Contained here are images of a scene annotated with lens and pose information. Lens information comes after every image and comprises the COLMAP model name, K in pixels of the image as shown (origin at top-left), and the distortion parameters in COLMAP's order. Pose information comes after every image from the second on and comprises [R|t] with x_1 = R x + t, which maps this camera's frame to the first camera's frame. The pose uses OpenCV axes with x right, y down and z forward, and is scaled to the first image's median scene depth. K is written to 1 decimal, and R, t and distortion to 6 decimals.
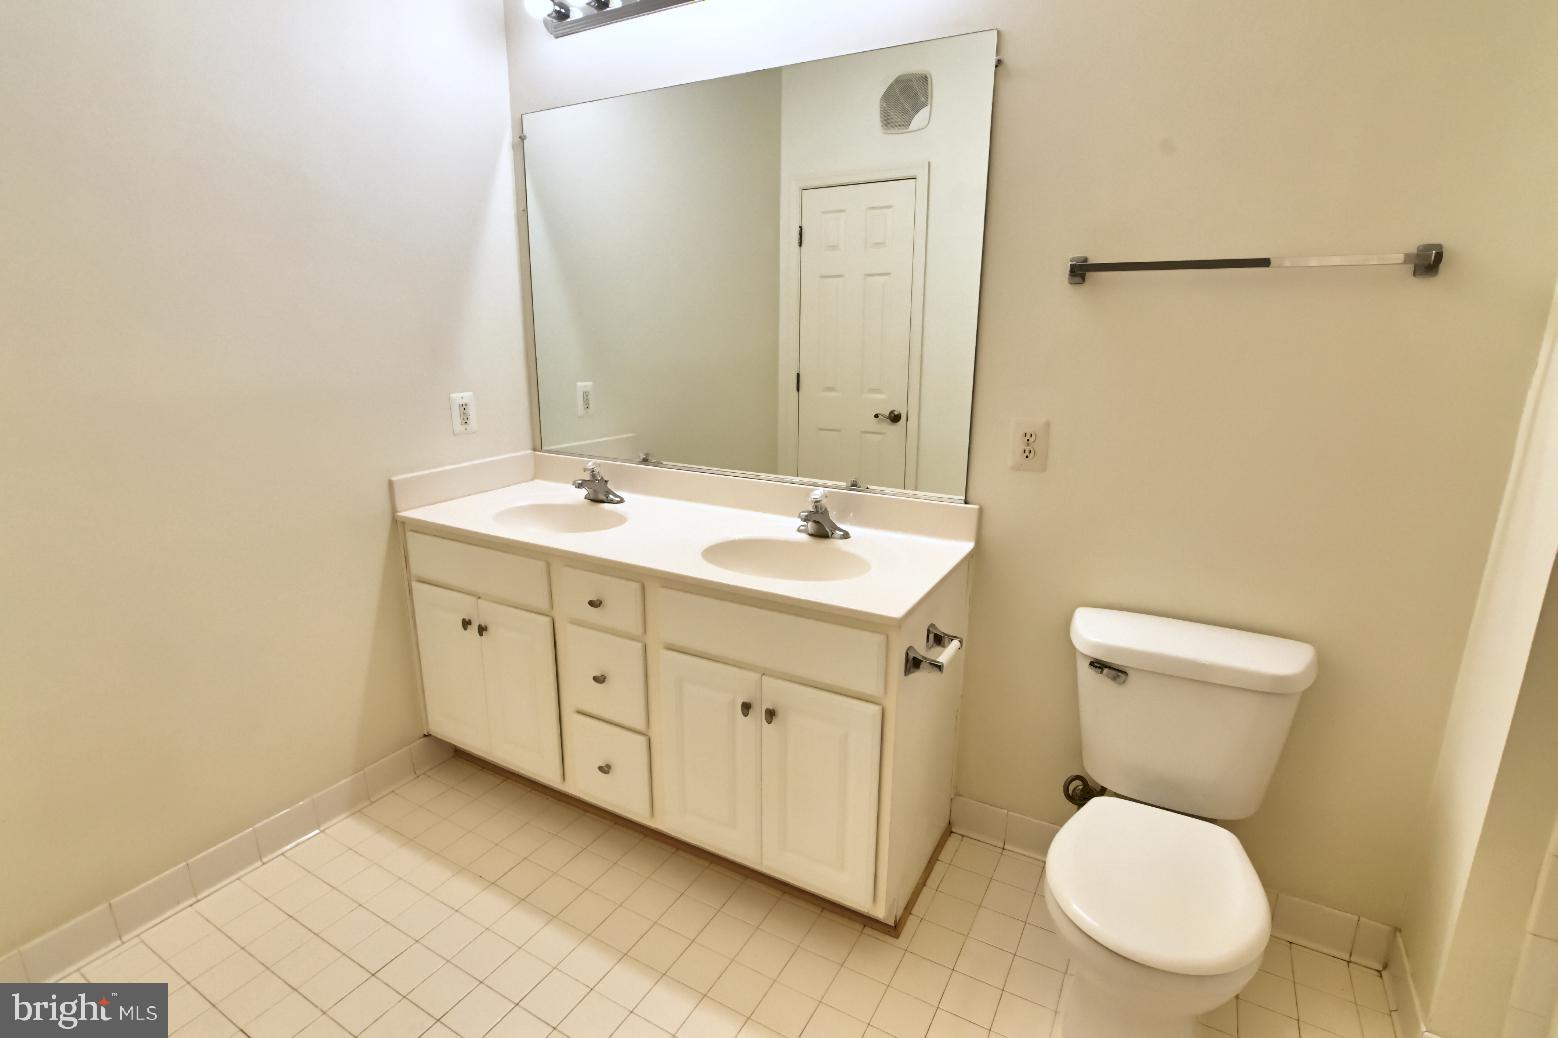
lens RADIAL K [[758.0, 0, 767.0], [0, 758.0, 516.6], [0, 0, 1]] dist [-0.030126, 0.010125]
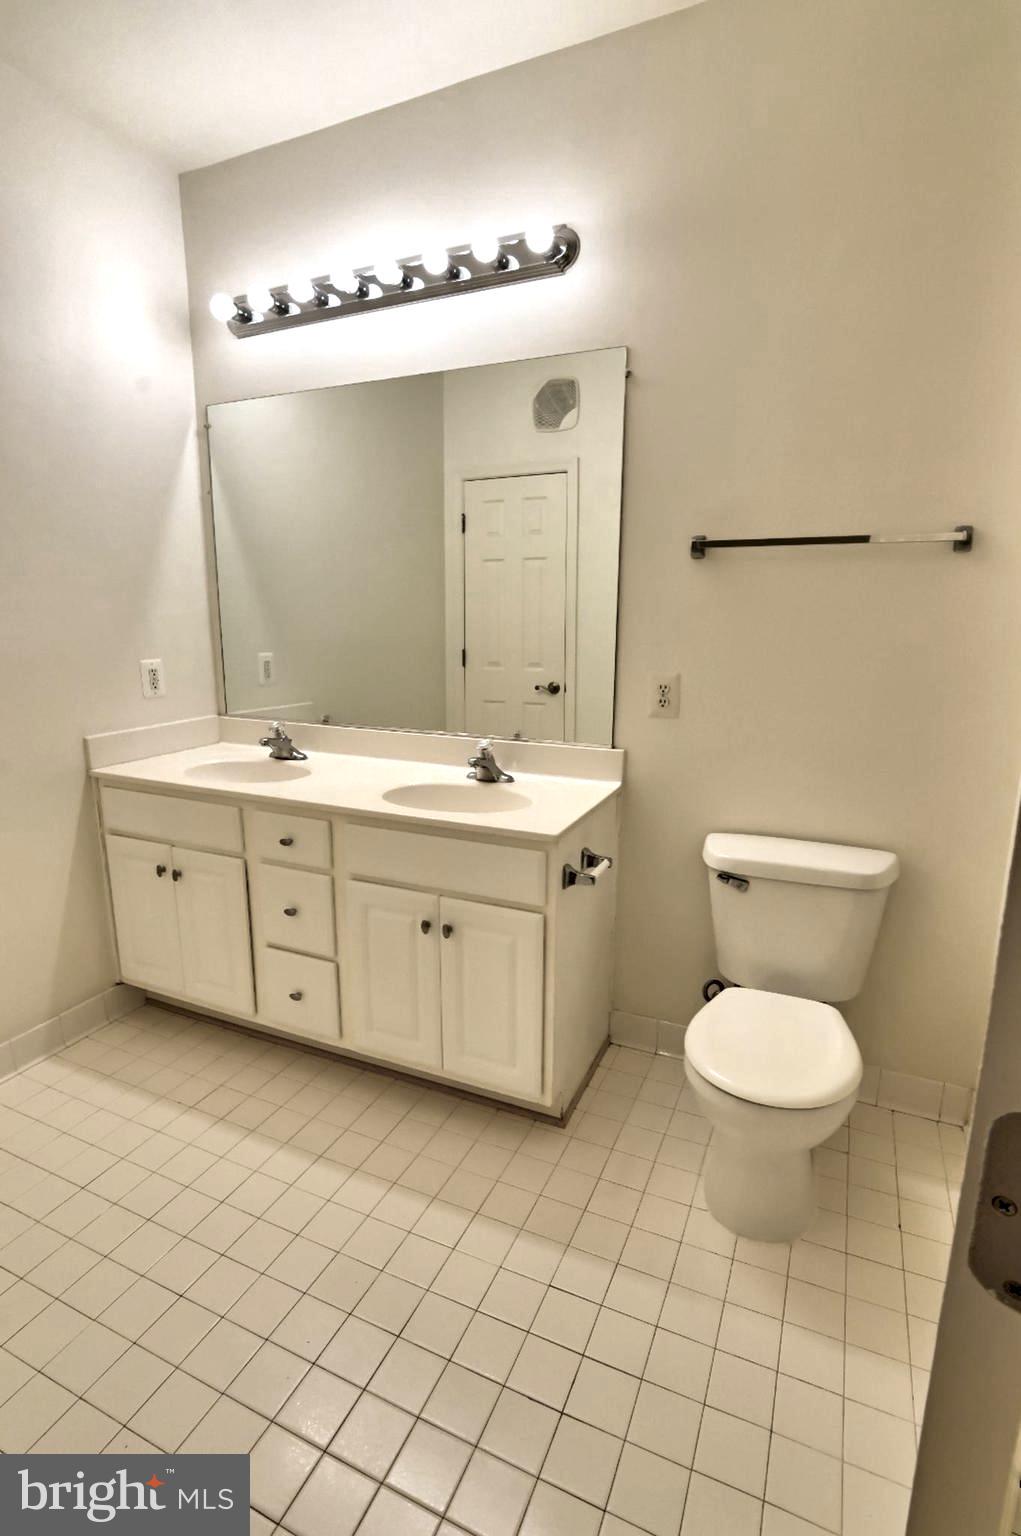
lens RADIAL K [[747.2, 0, 511.3], [0, 747.2, 777.5], [0, 0, 1]] dist [-0.030126, 0.010125]
pose [[0.994535, -0.020347, 0.102400, -0.008105], [0.023910, 0.999146, -0.033690, 0.057960], [-0.101627, 0.035955, 0.994173, -0.106404]]
